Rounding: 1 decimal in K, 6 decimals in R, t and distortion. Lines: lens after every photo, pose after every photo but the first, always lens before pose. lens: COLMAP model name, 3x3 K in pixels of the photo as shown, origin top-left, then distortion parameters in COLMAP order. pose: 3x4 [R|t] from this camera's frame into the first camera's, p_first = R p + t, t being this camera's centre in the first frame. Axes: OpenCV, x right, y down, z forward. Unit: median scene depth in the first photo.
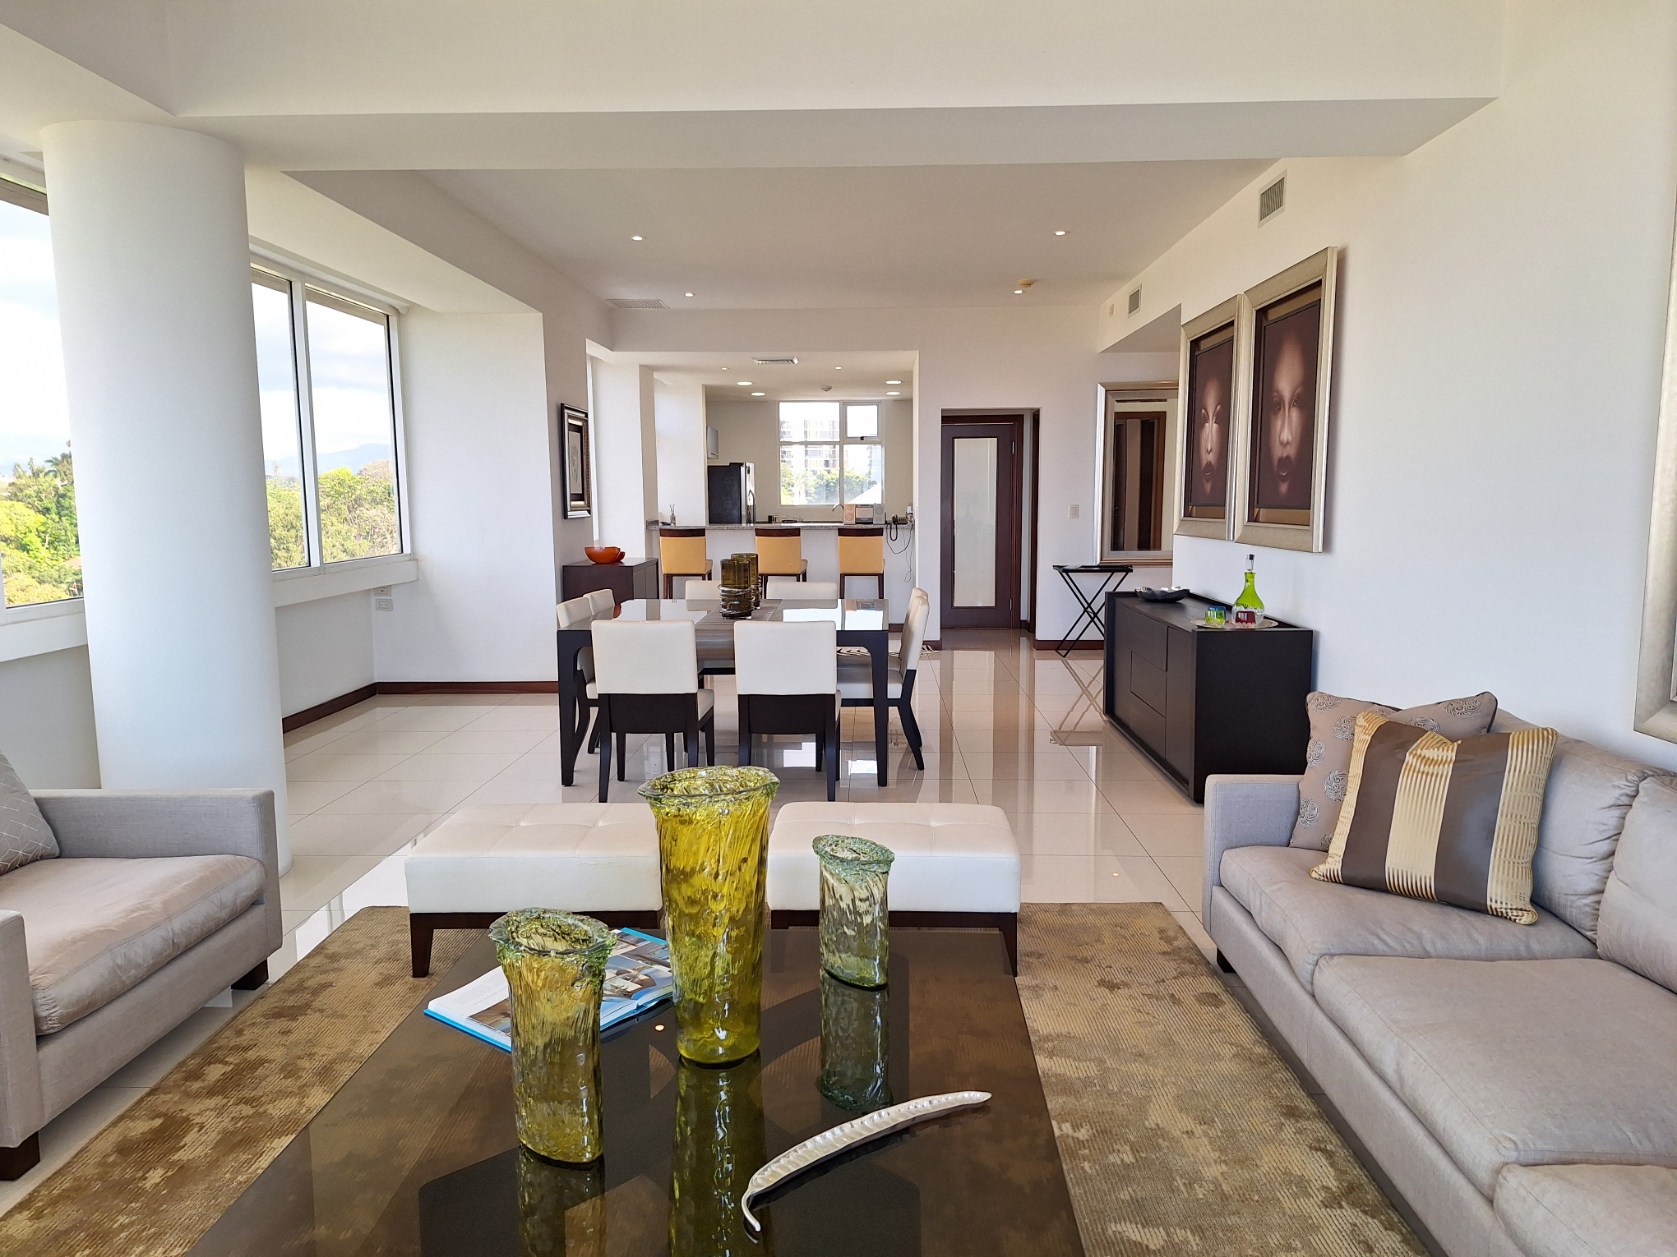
lens RADIAL K [[1124.9, 0, 838.5], [0, 1124.9, 628.5], [0, 0, 1]] dist [0.190125, 0.000003]
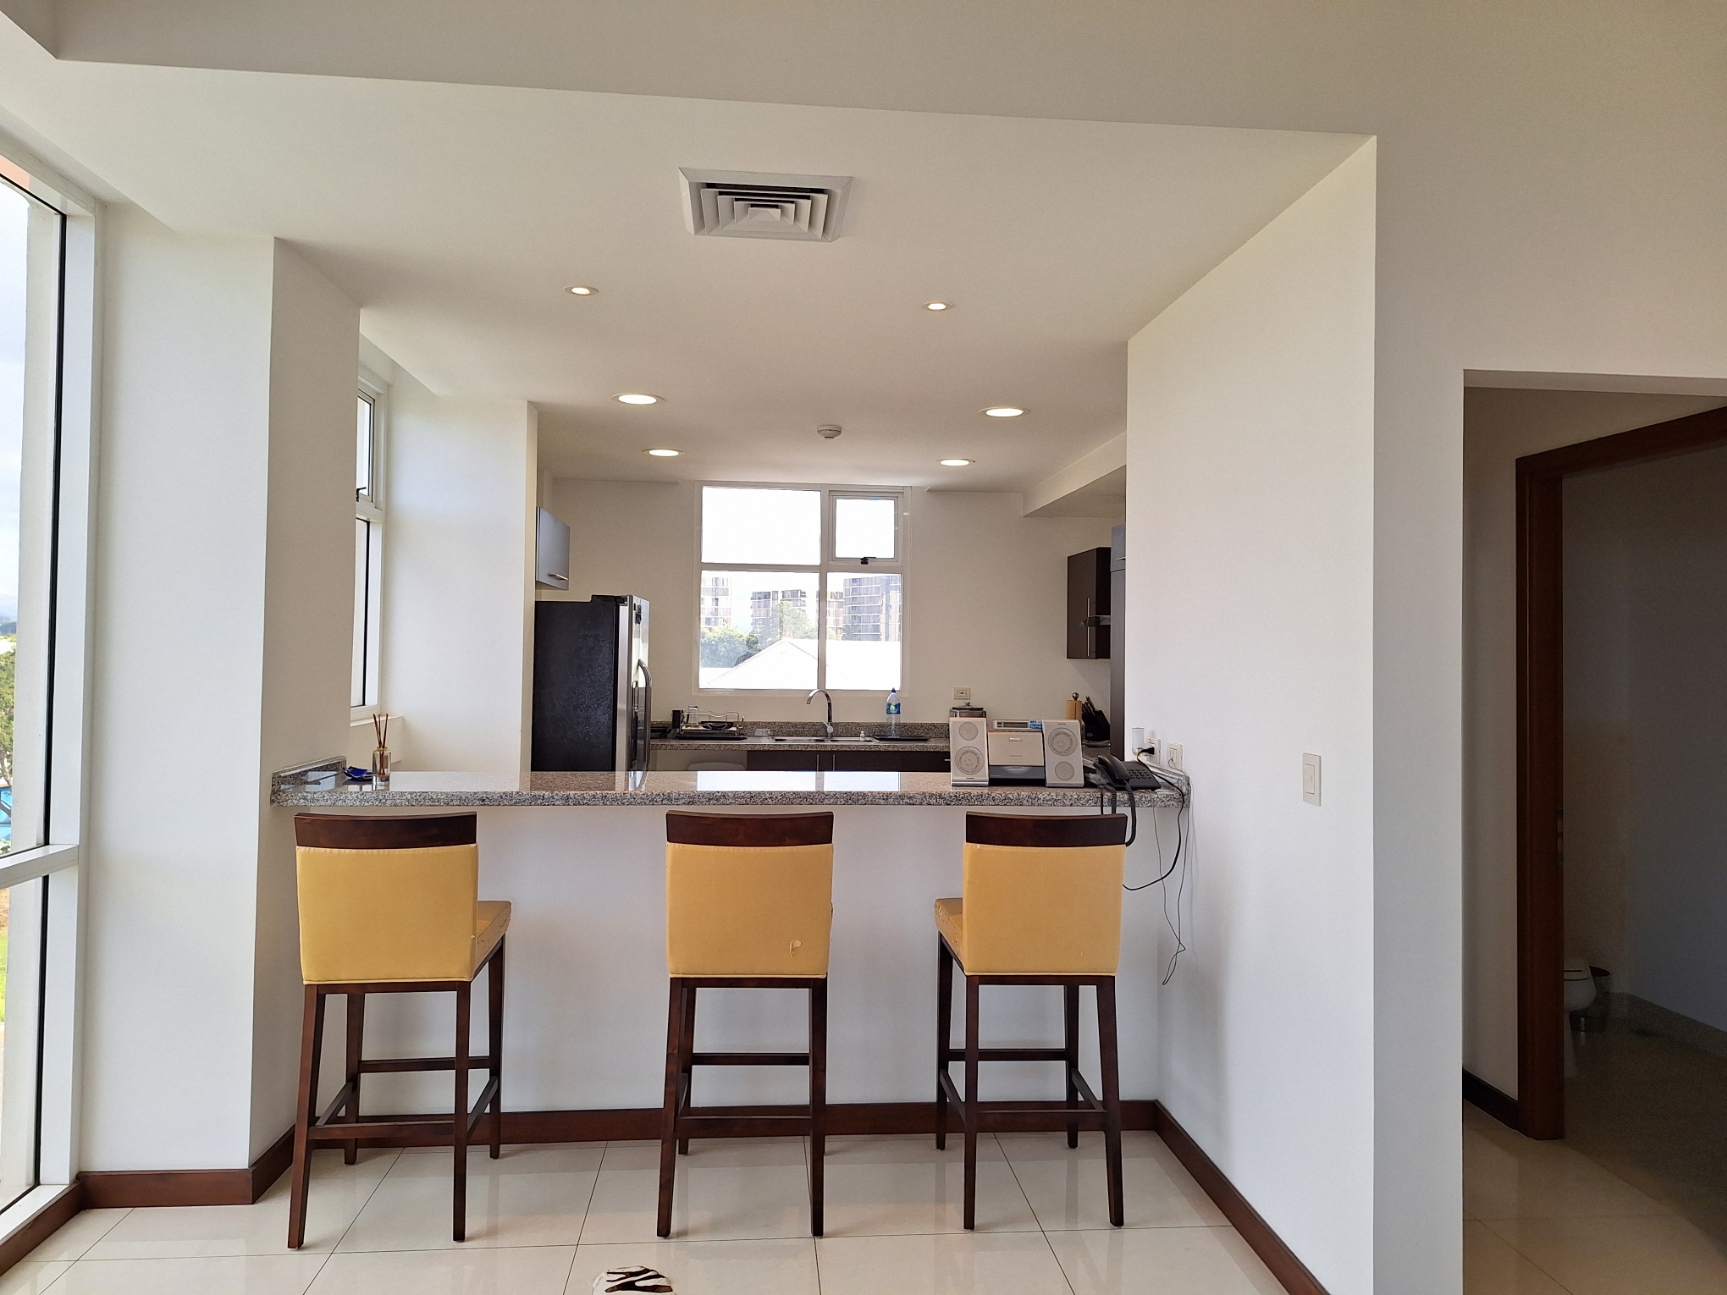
lens RADIAL K [[1147.9, 0, 863.5], [0, 1147.9, 647.5], [0, 0, 1]] dist [0.000856, 0.000163]
pose [[0.992391, 0.020788, 0.121358, -0.043456], [-0.005514, 0.992159, -0.124864, -0.068221], [-0.123003, 0.123244, 0.984724, 0.518361]]
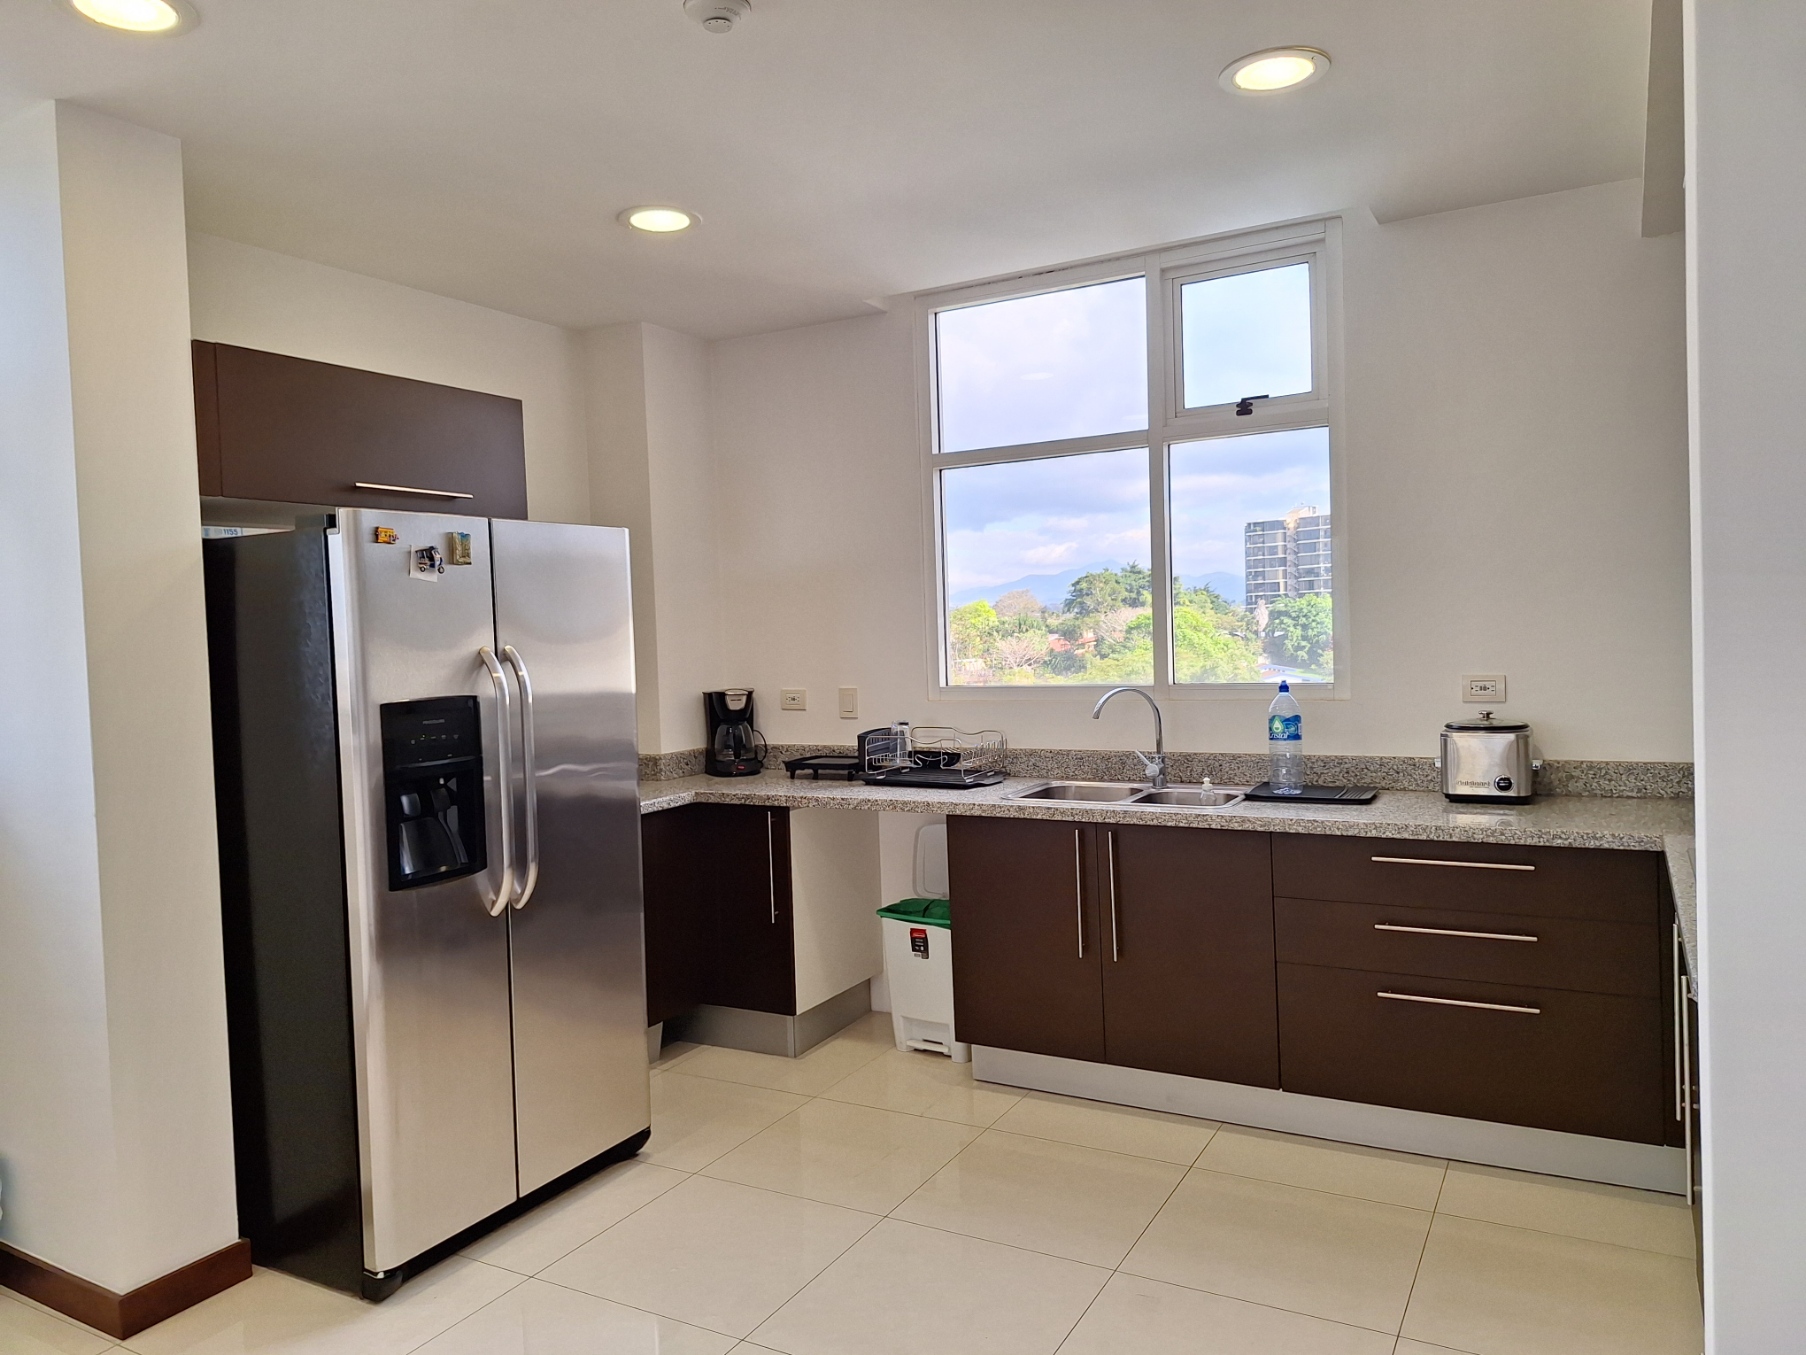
lens RADIAL K [[1229.3, 0, 903.0], [0, 1229.3, 677.5], [0, 0, 1]] dist [0.006330, -0.000868]
pose [[0.880024, -0.004718, -0.474905, 0.083779], [-0.029563, 0.997467, -0.064692, -0.097502], [0.474007, 0.070970, 0.877656, 0.777536]]
